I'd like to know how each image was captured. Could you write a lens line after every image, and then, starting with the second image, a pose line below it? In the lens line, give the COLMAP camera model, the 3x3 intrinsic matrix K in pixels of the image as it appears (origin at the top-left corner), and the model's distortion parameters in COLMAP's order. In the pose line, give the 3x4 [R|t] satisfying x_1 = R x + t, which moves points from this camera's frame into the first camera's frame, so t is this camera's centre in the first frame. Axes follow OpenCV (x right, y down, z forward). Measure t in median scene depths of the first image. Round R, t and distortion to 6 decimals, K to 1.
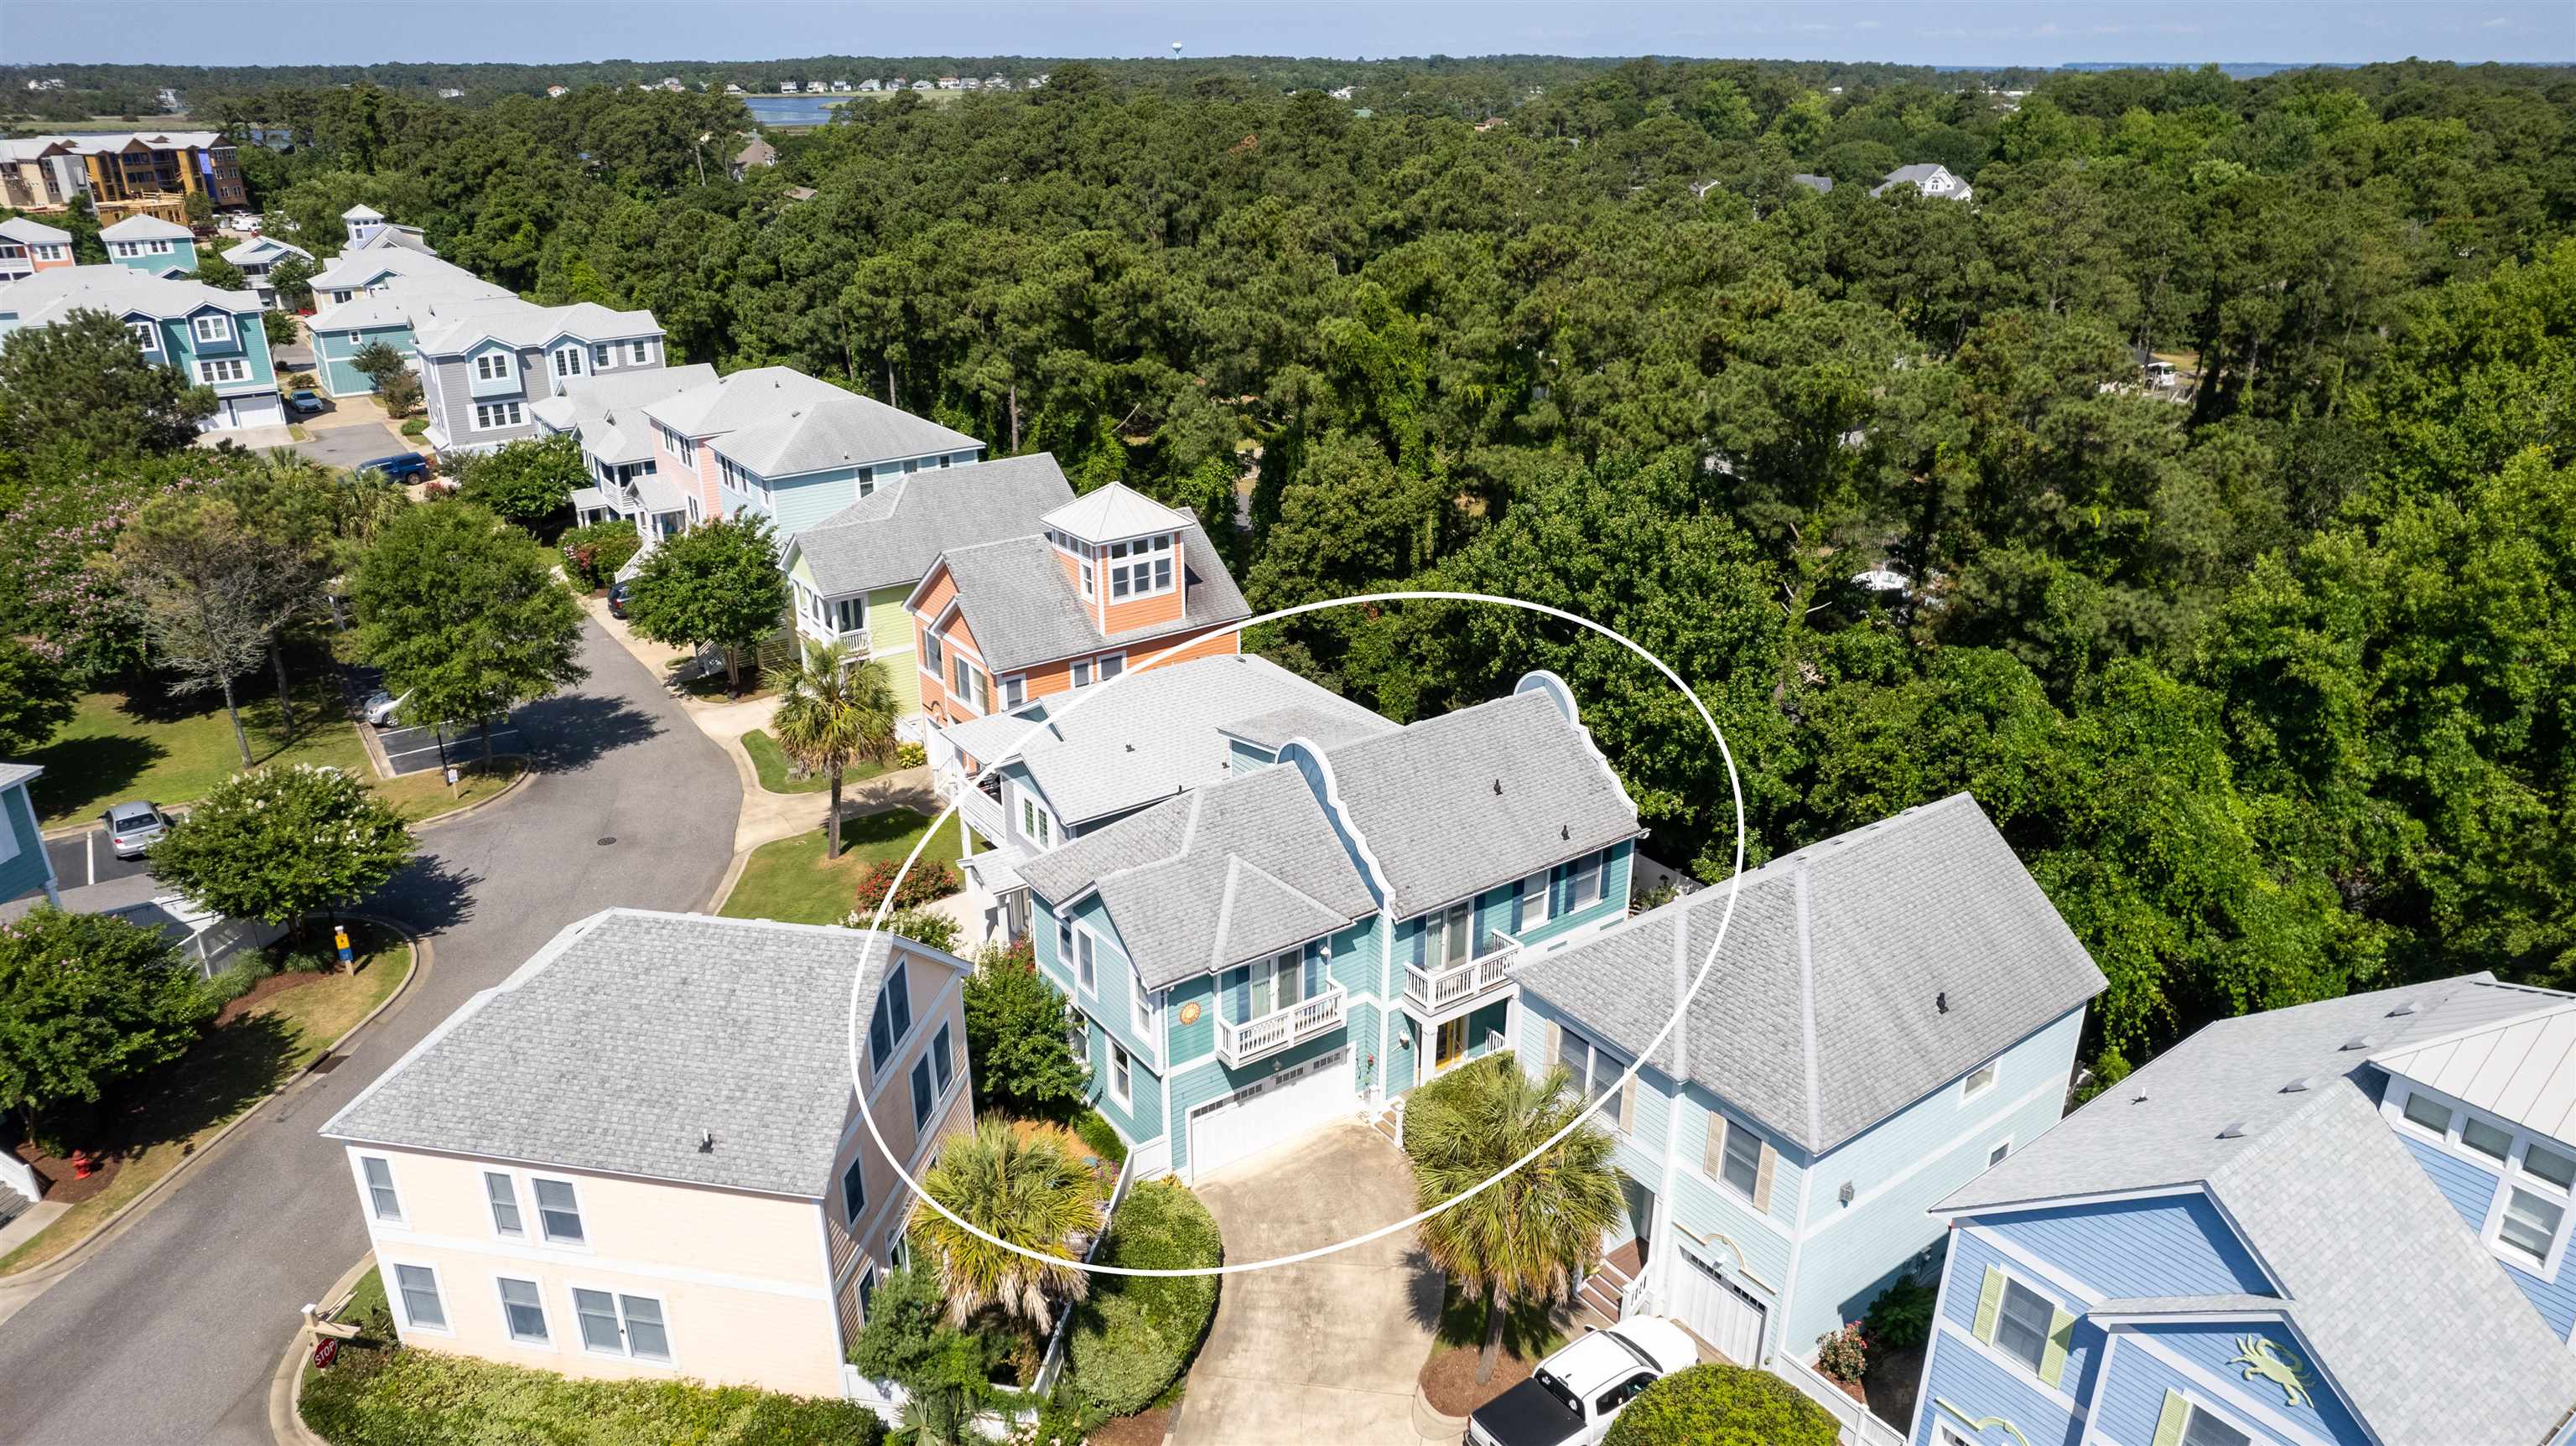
lens RADIAL K [[1663.5, 0, 1284.0], [0, 1663.5, 726.5], [0, 0, 1]] dist [-0.079388, 0.071539]
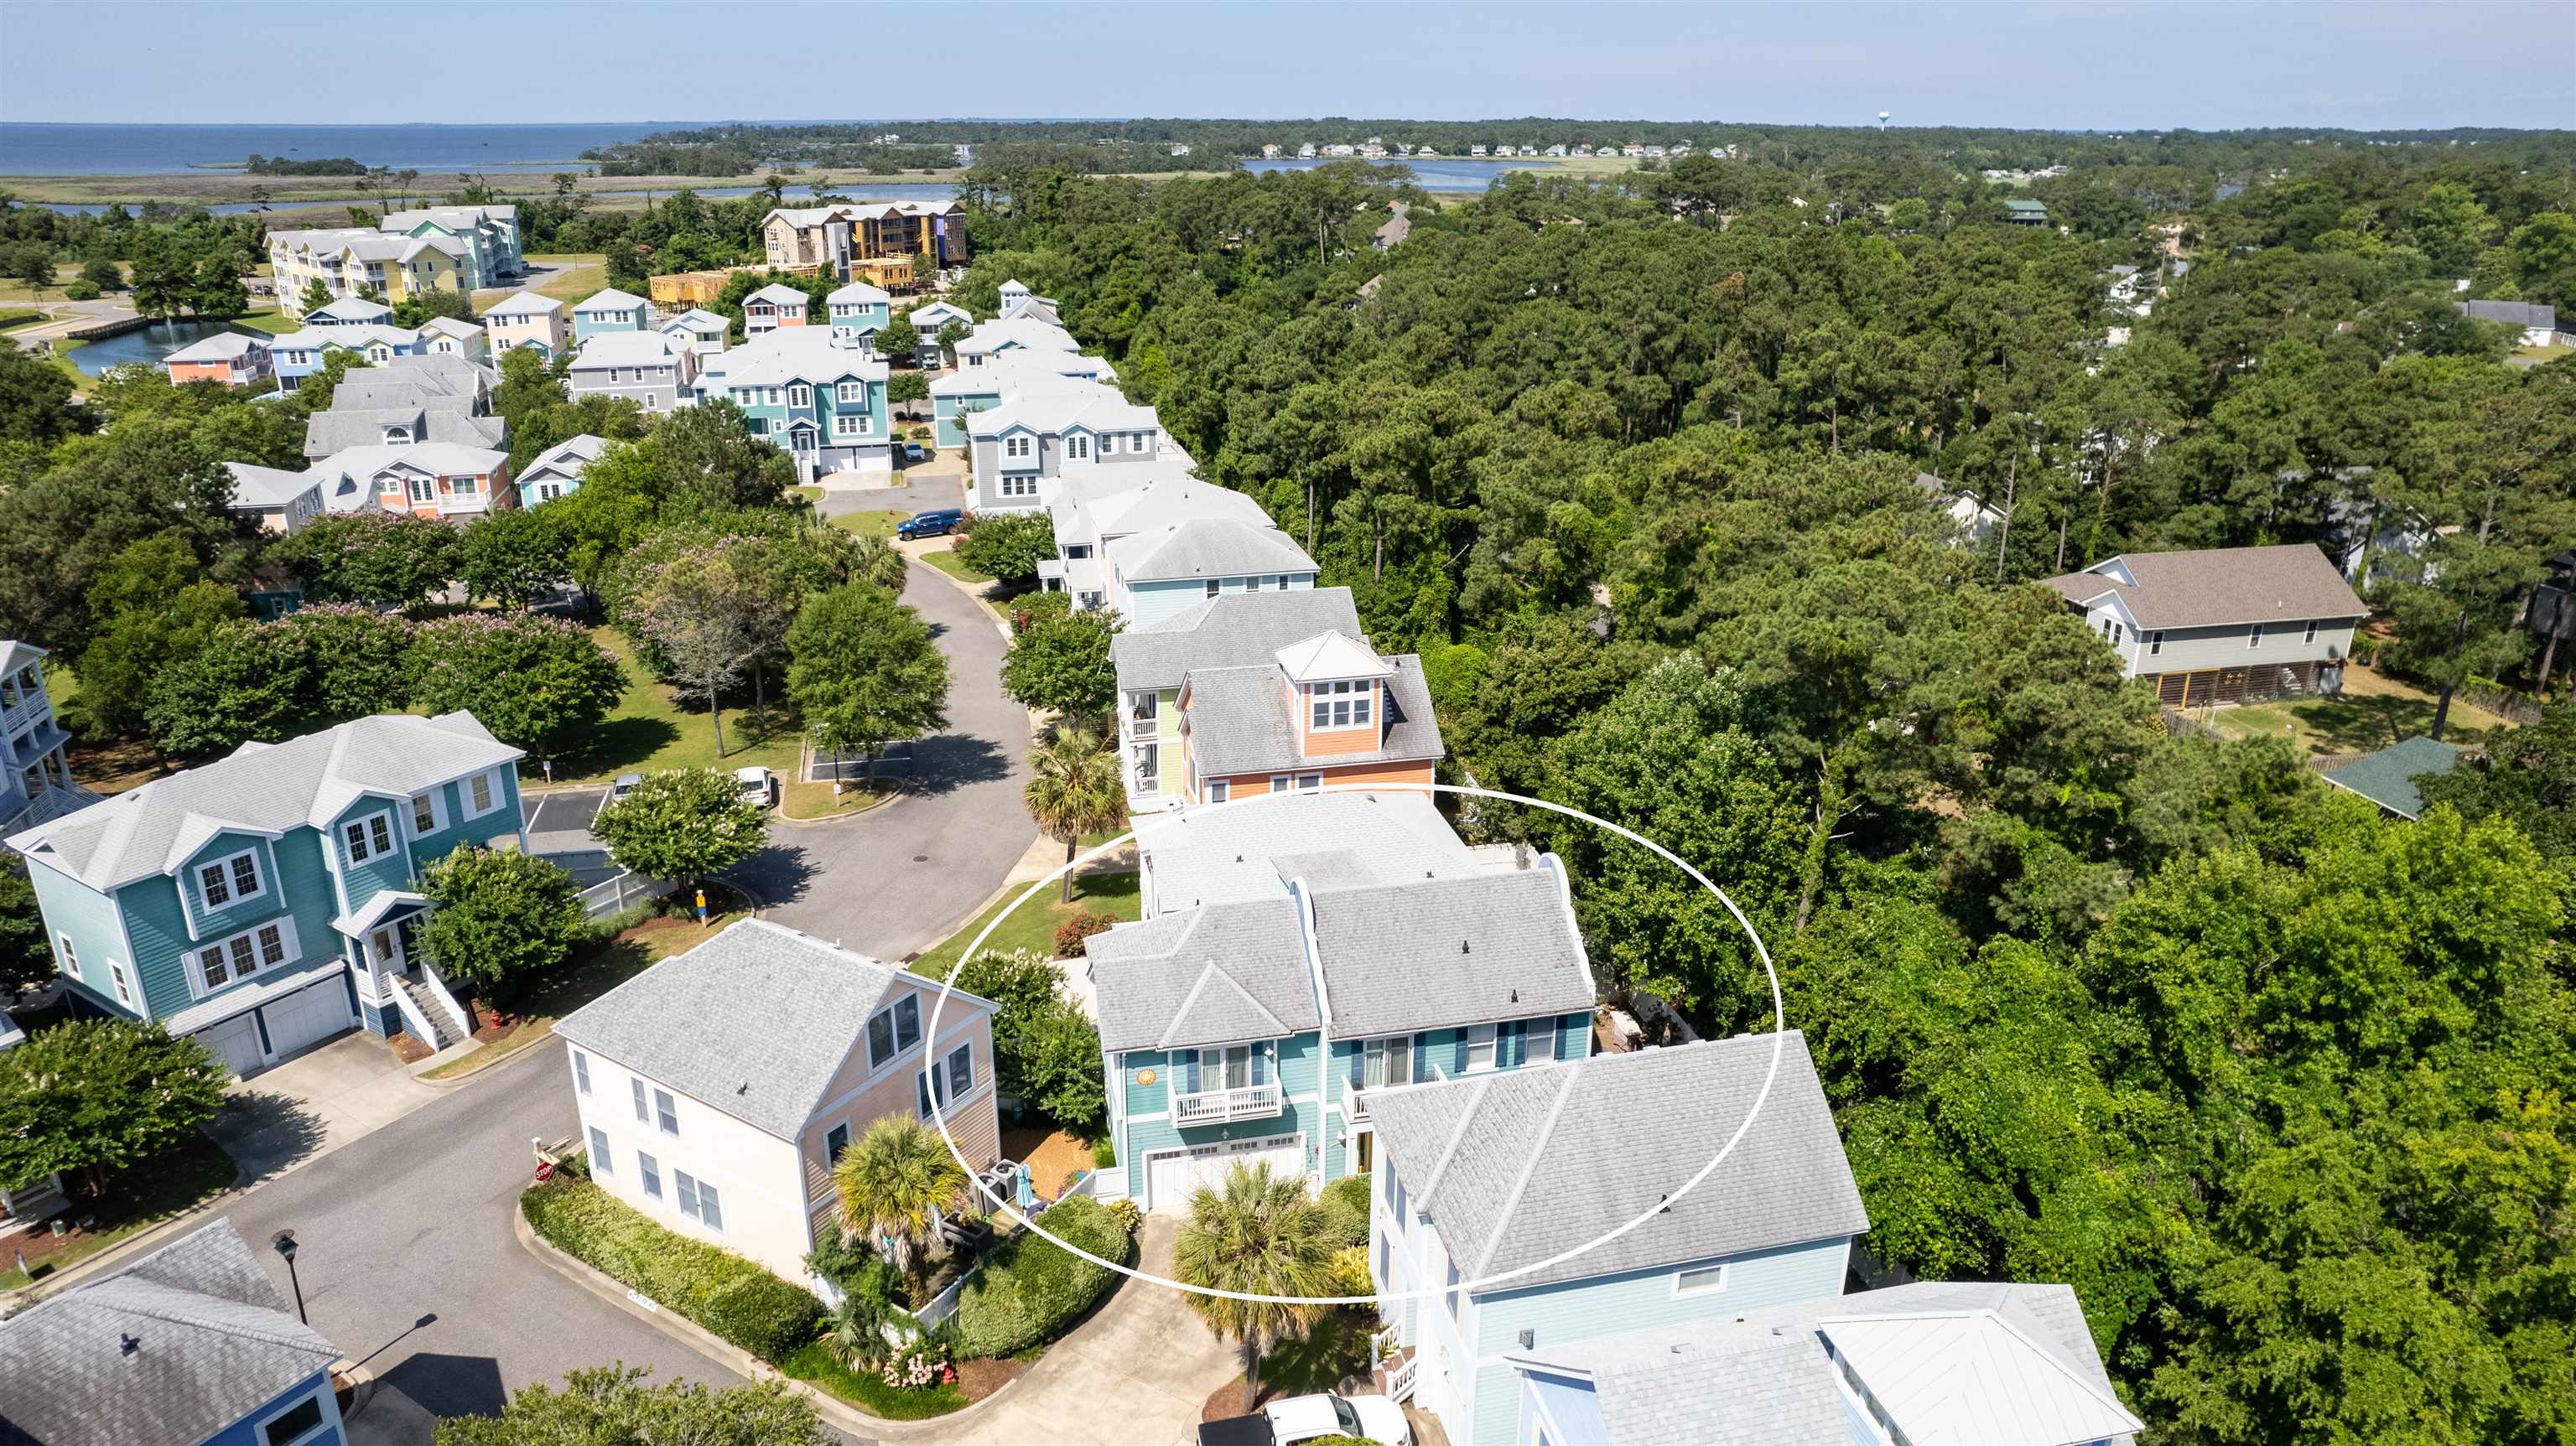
lens RADIAL K [[1663.5, 0, 1284.0], [0, 1663.5, 726.5], [0, 0, 1]] dist [-0.079388, 0.071539]
pose [[0.922758, 0.137328, -0.360080, 0.308070], [-0.149185, 0.988796, -0.005198, -0.069336], [0.355332, 0.058515, 0.932907, -0.115802]]
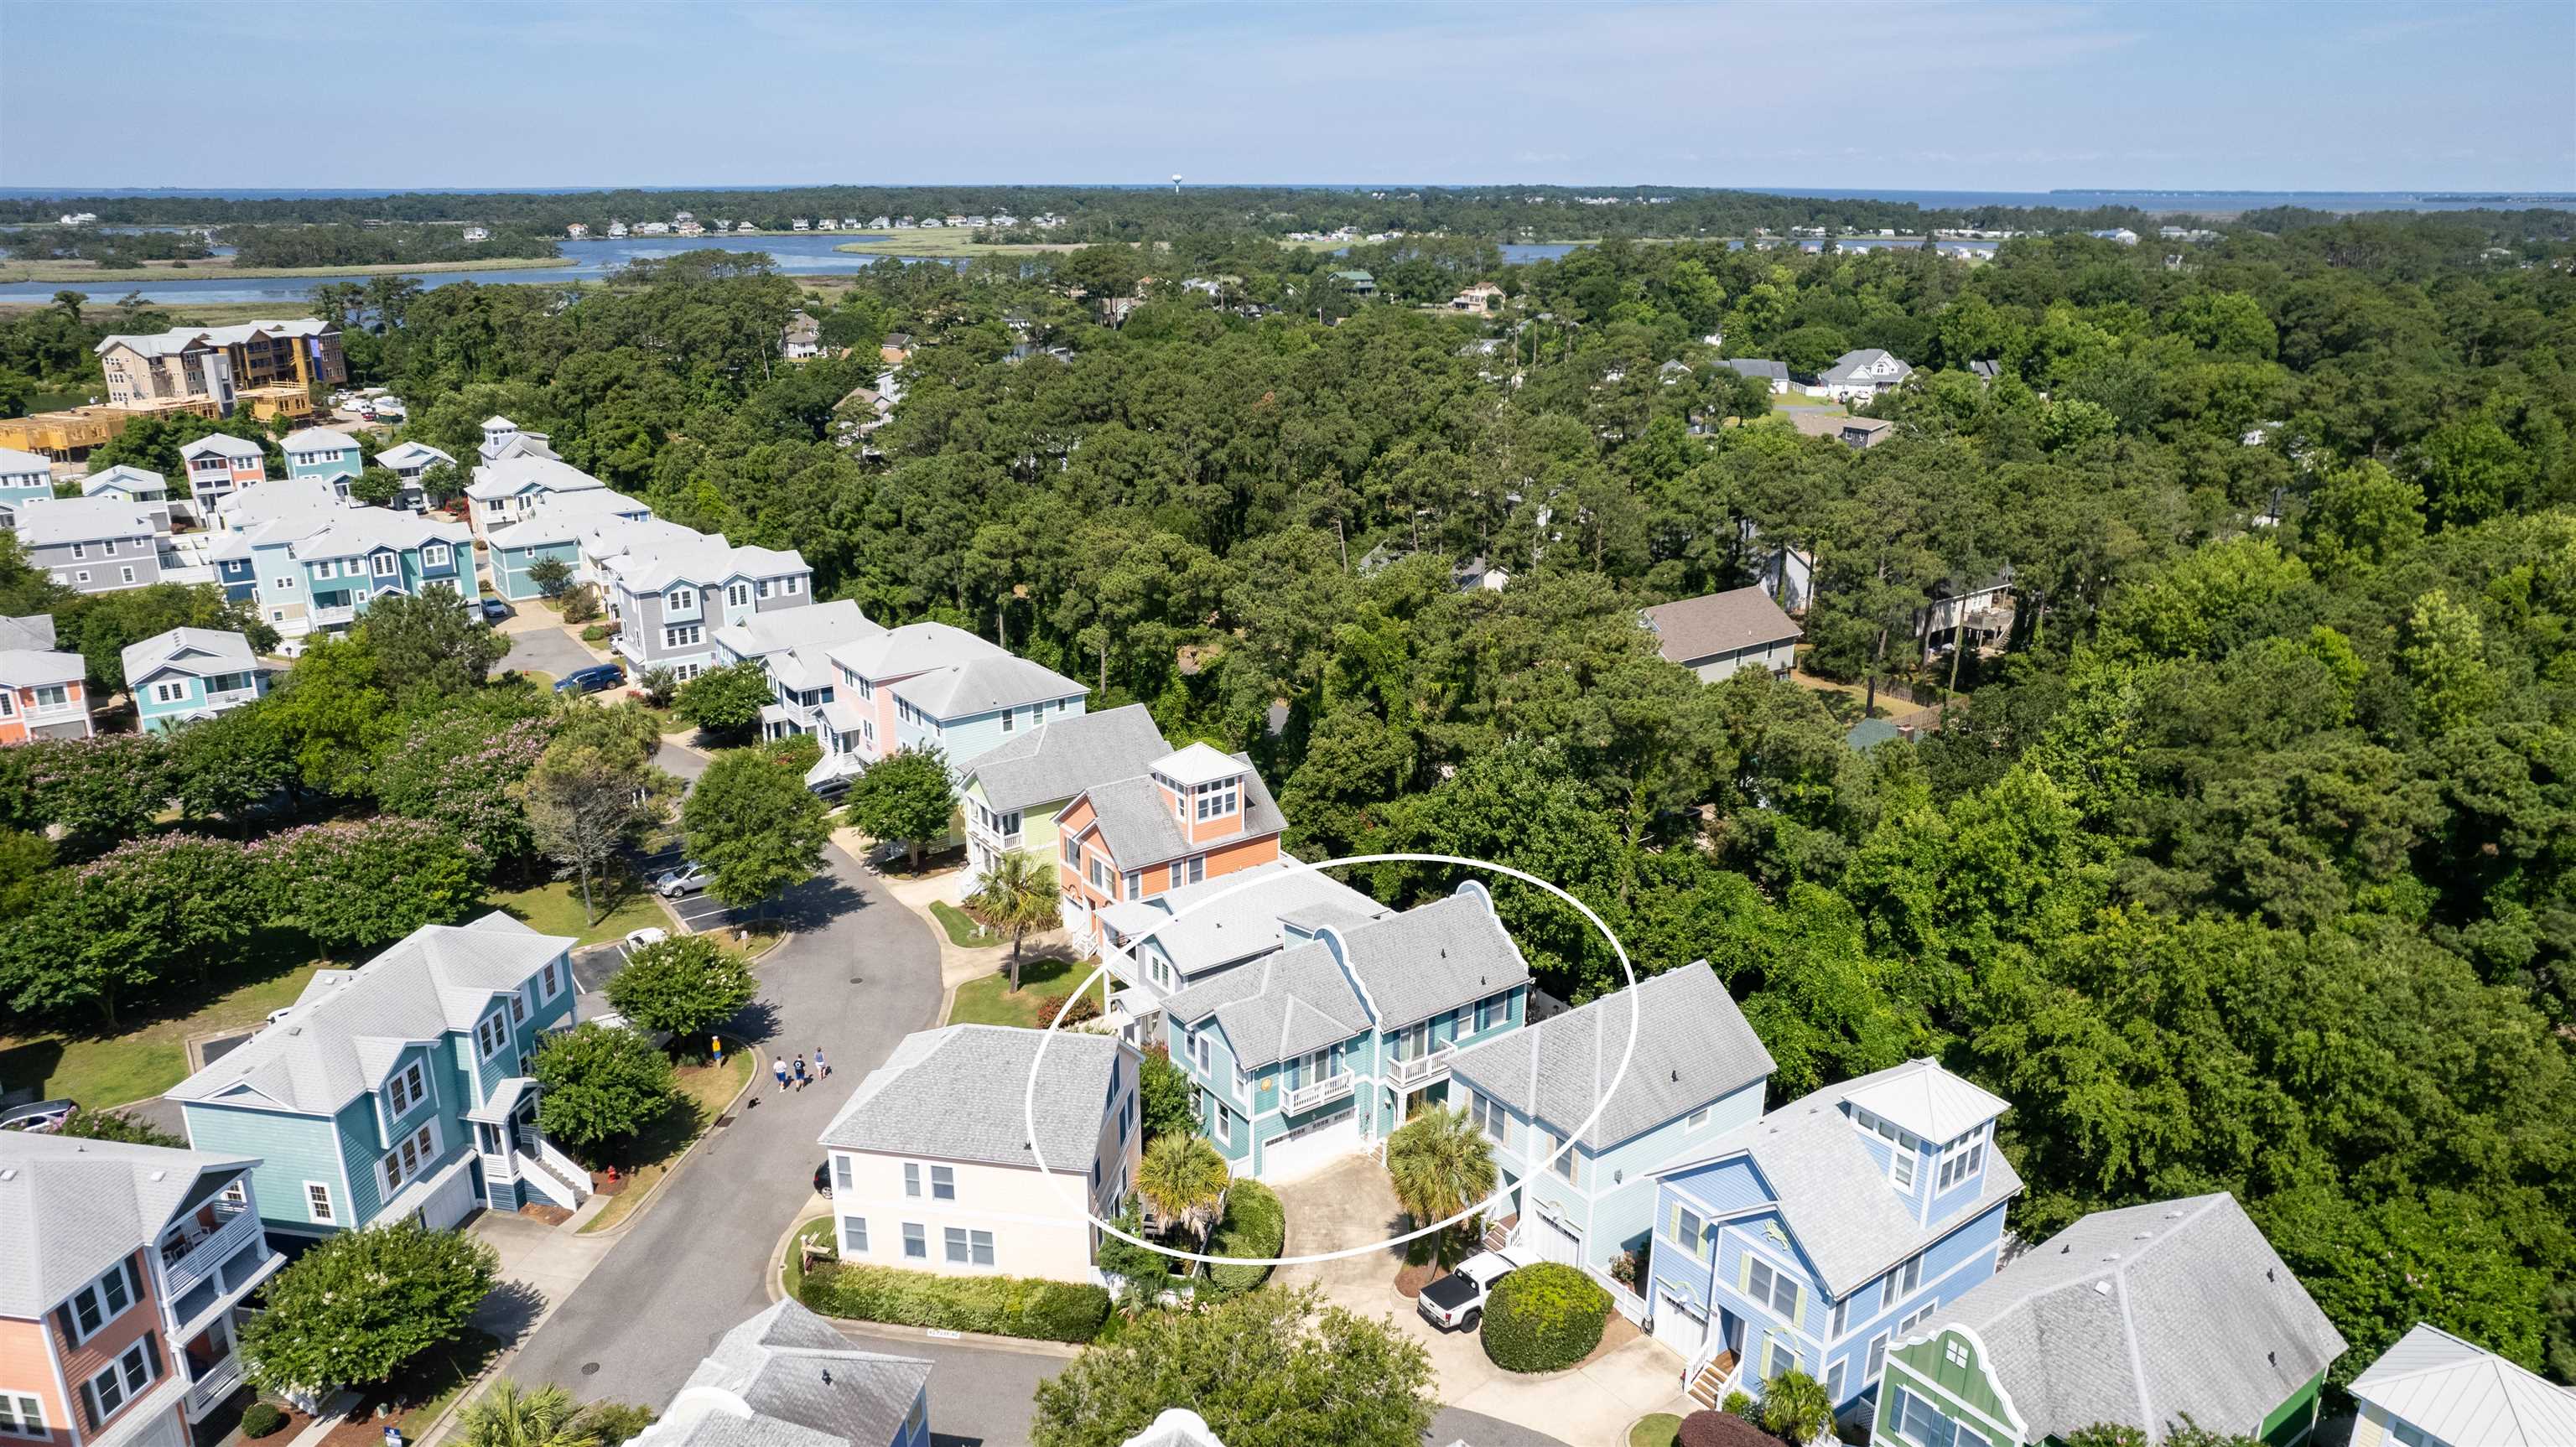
lens RADIAL K [[1683.5, 0, 1284.6], [0, 1683.5, 725.7], [0, 0, 1]] dist [-0.079260, 0.072224]
pose [[0.999995, 0.002257, 0.002419, -0.027949], [-0.002077, 0.997400, -0.072034, -0.053201], [-0.002575, 0.072029, 0.997399, -0.538738]]
